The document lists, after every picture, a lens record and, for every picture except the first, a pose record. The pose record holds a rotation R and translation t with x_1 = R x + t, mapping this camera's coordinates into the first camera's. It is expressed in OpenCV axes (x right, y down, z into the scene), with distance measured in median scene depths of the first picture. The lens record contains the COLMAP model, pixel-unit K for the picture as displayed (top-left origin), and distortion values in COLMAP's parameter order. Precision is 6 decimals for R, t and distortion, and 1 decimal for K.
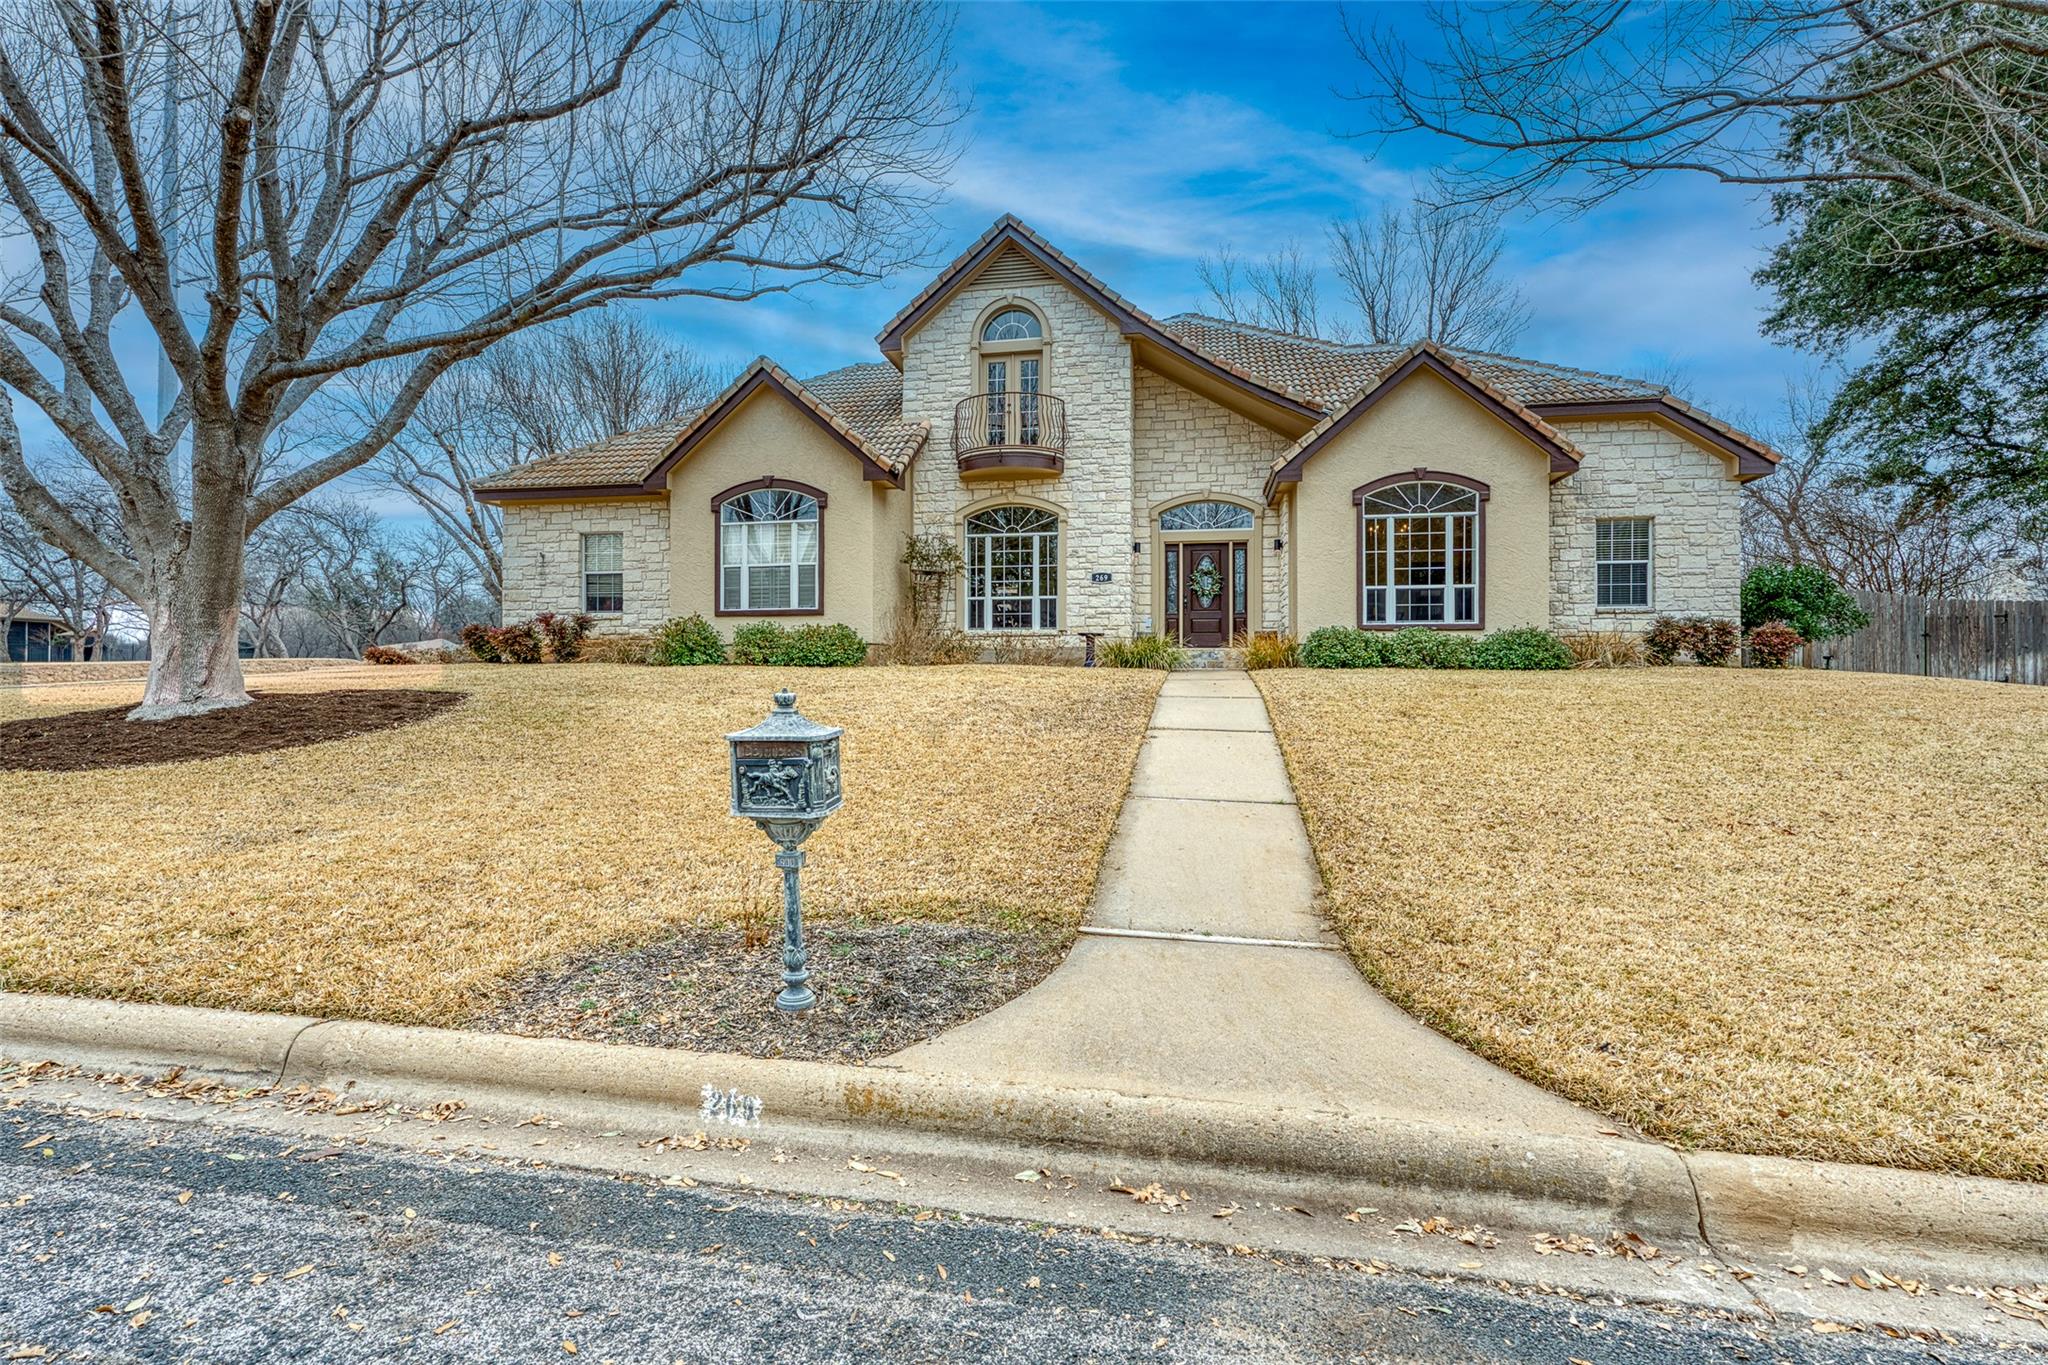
lens RADIAL K [[951.7, 0, 1031.2], [0, 951.7, 682.0], [0, 0, 1]] dist [0.000799, -0.002631]
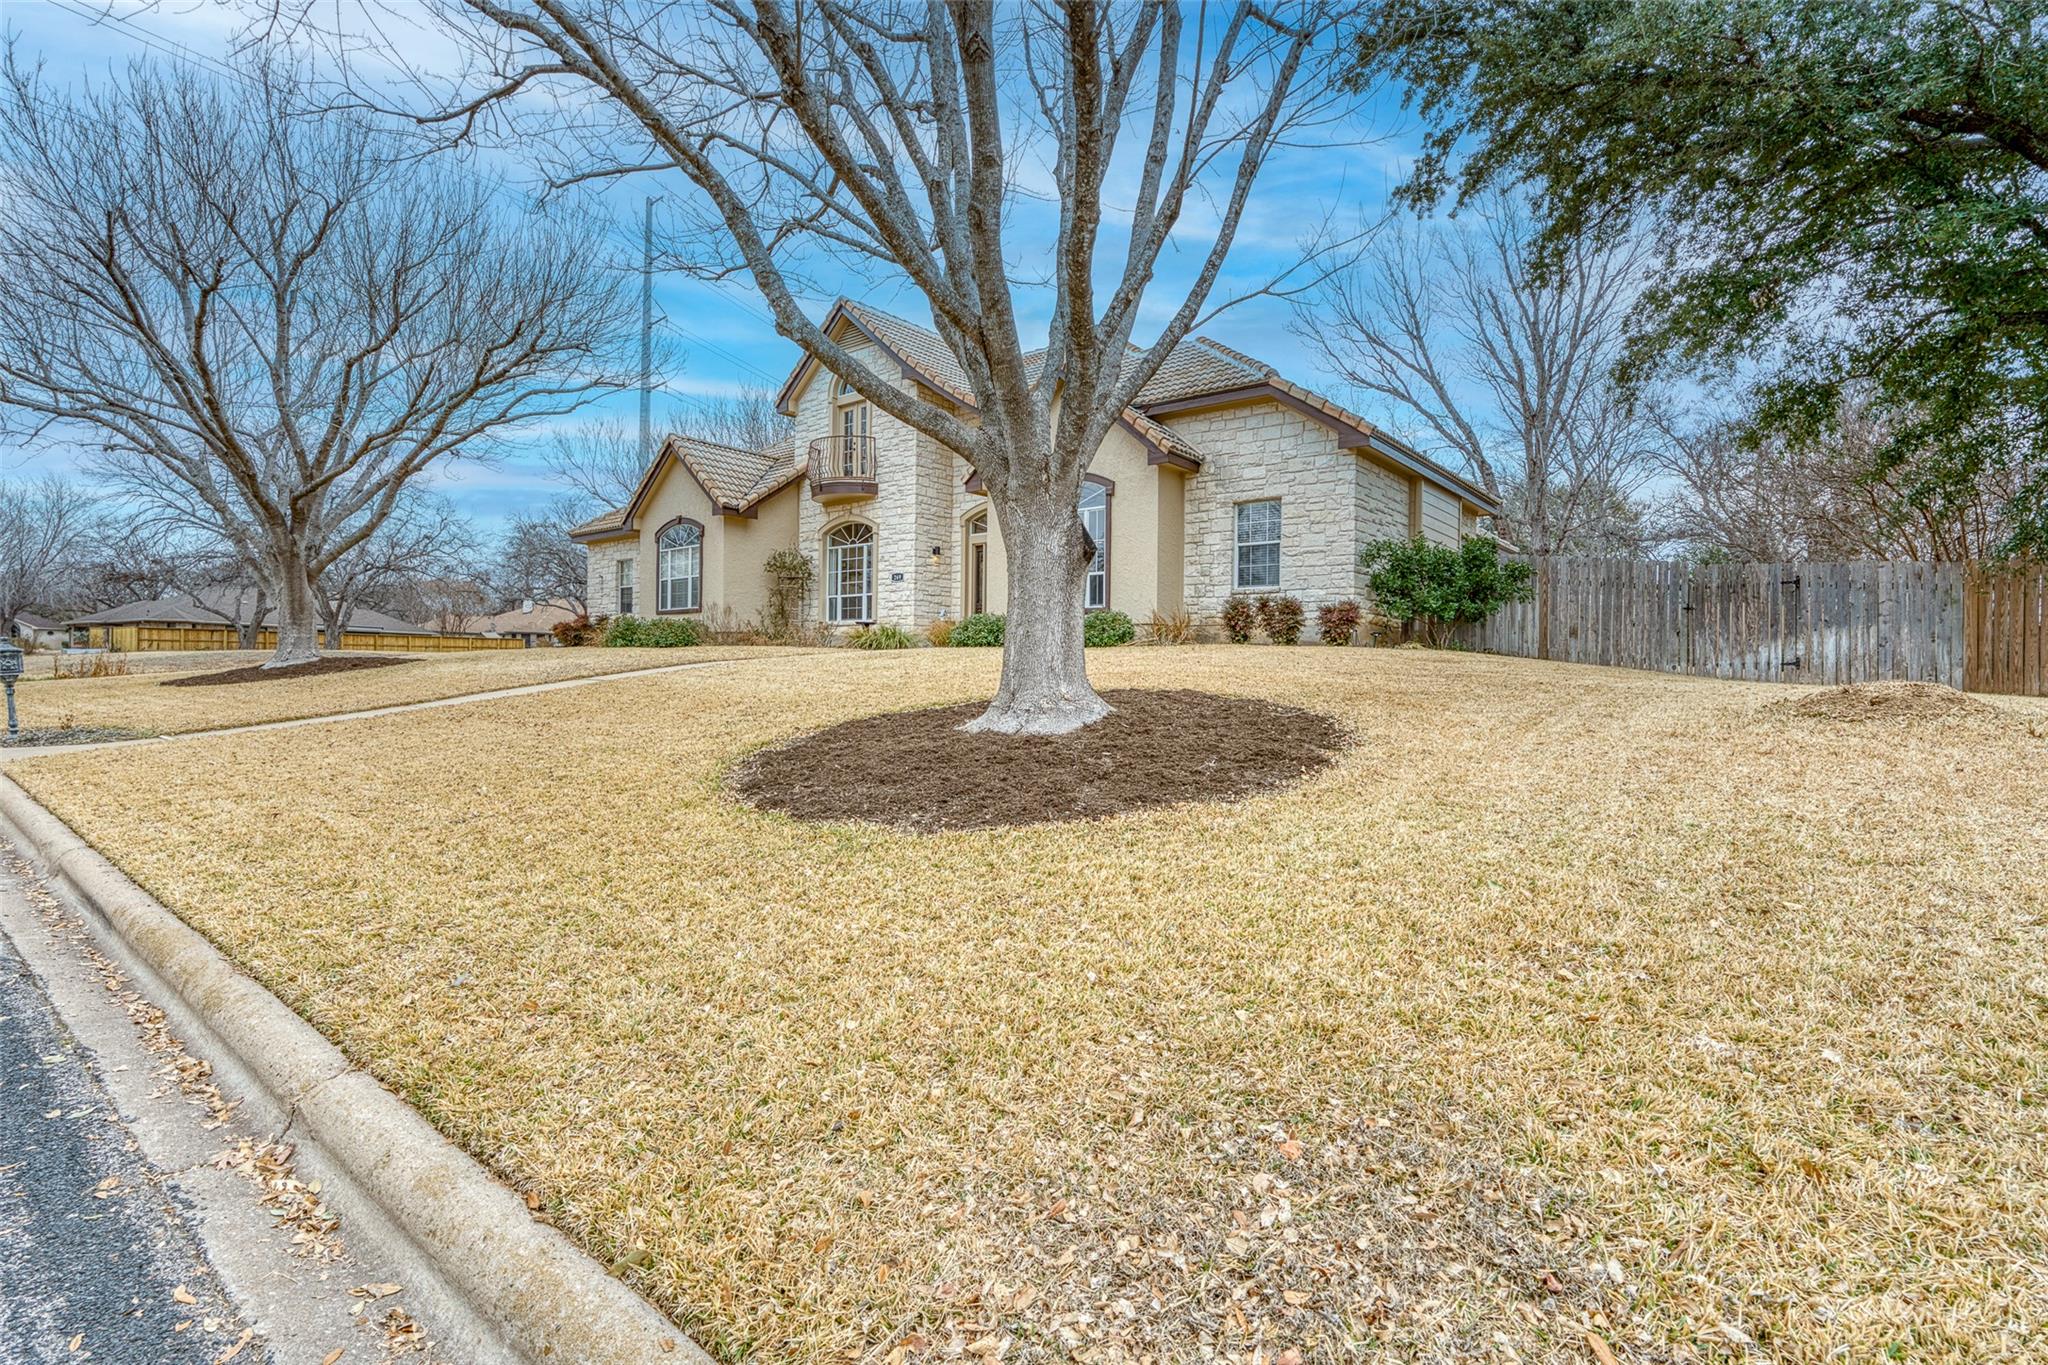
lens RADIAL K [[951.7, 0, 1020.1], [0, 951.7, 681.2], [0, 0, 1]] dist [0.000799, -0.002631]
pose [[0.877411, 0.014302, -0.479526, 0.805653], [-0.014534, 0.999889, 0.003228, 0.020118], [0.479520, 0.004138, 0.877521, -0.015341]]
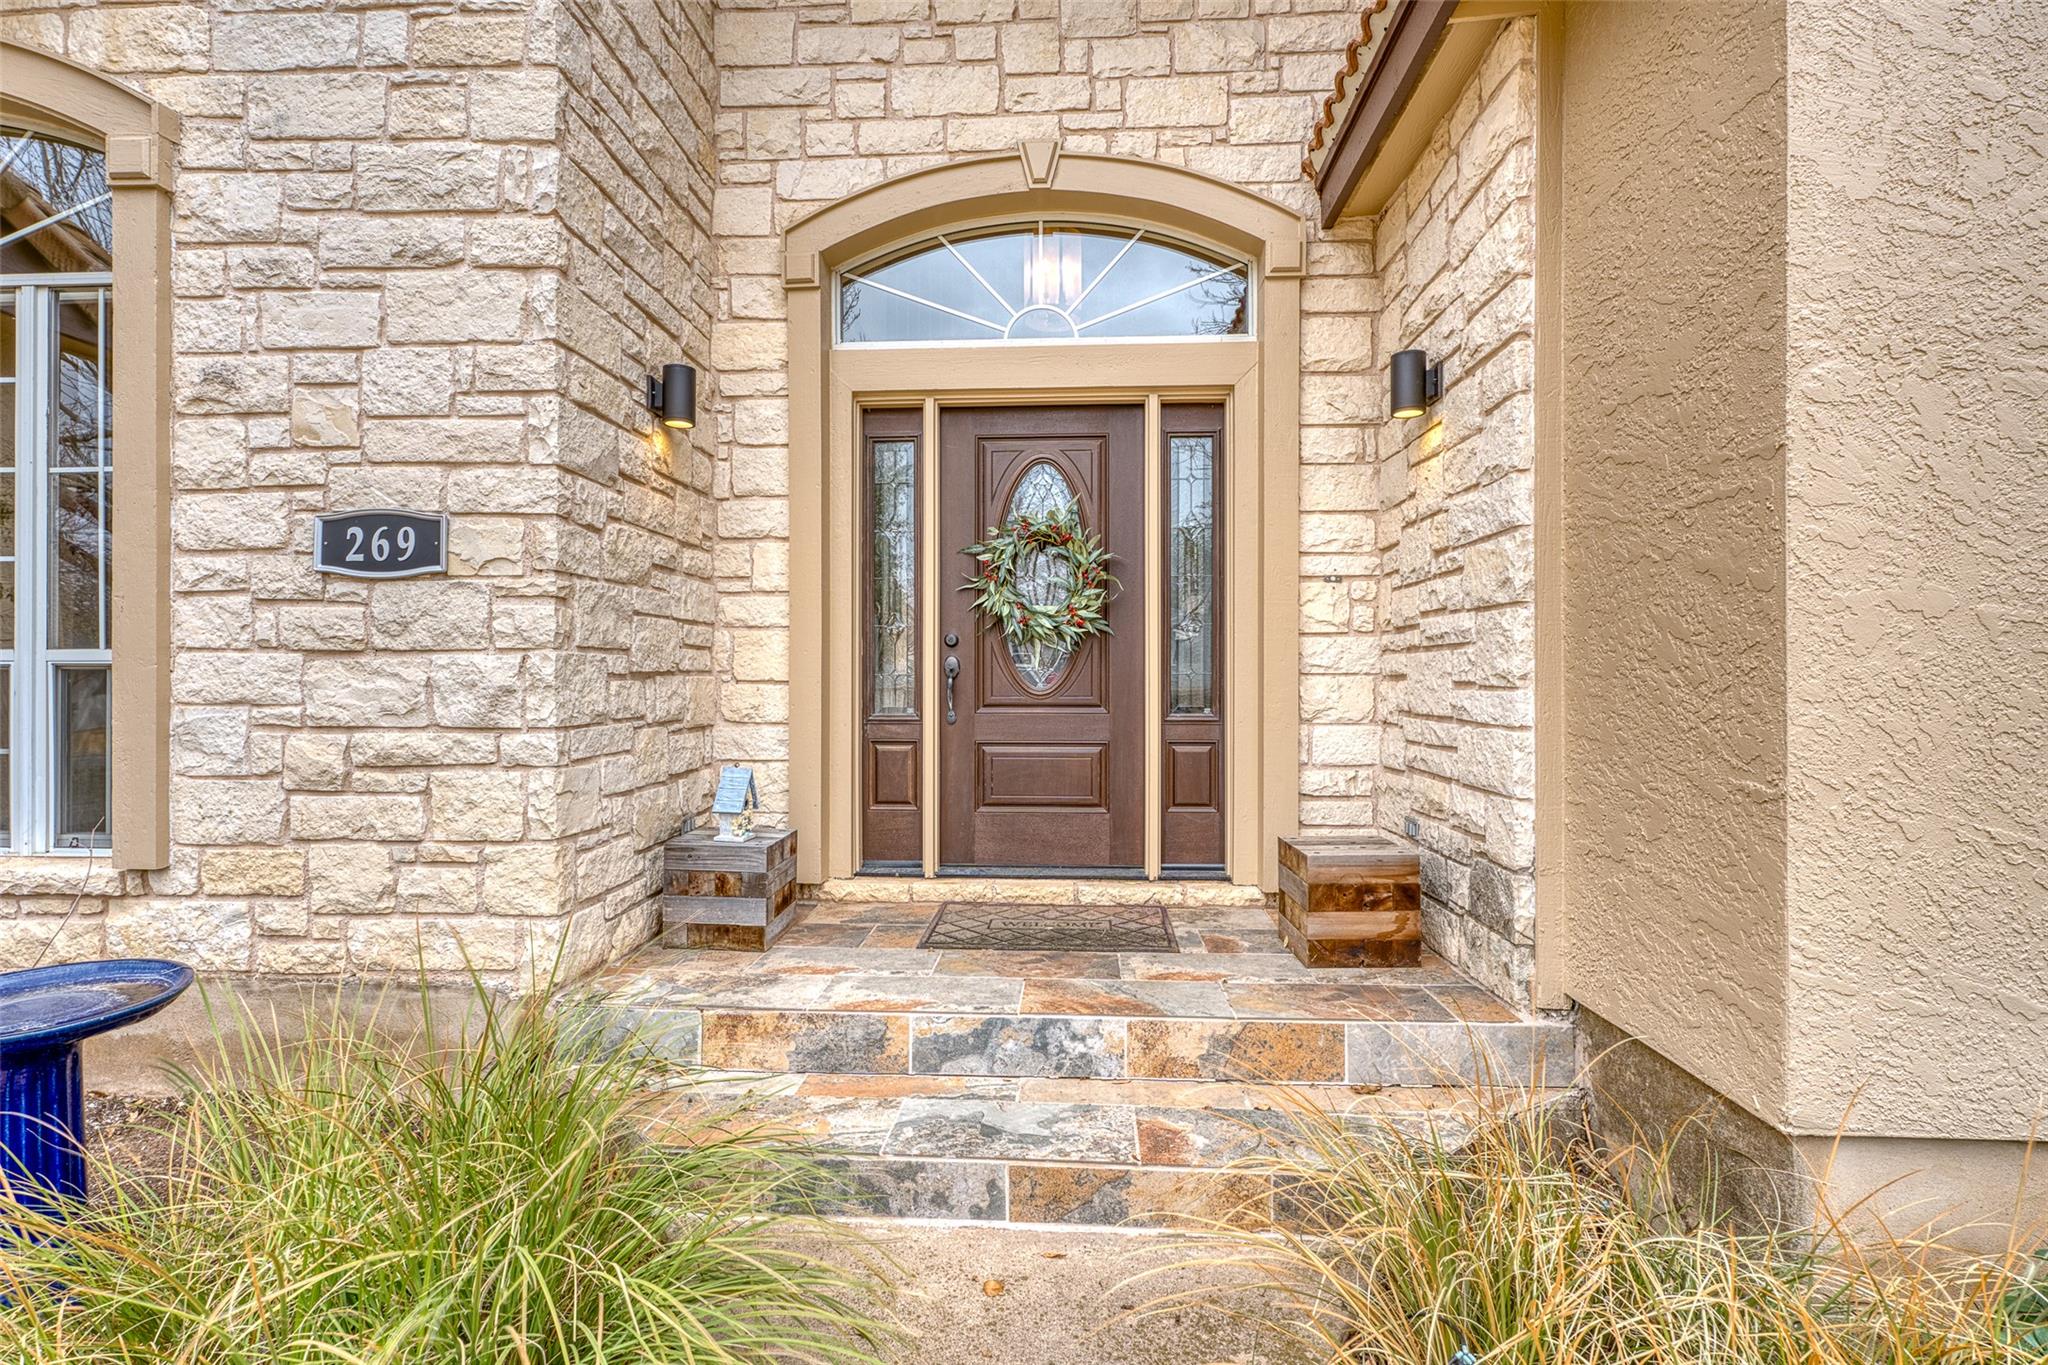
lens RADIAL K [[951.7, 0, 1033.1], [0, 951.7, 676.5], [0, 0, 1]] dist [0.000799, -0.002631]
pose [[0.992202, 0.000695, 0.124642, 0.161606], [-0.000263, 0.999994, -0.003482, -0.085652], [-0.124644, 0.003422, 0.992196, 0.818624]]
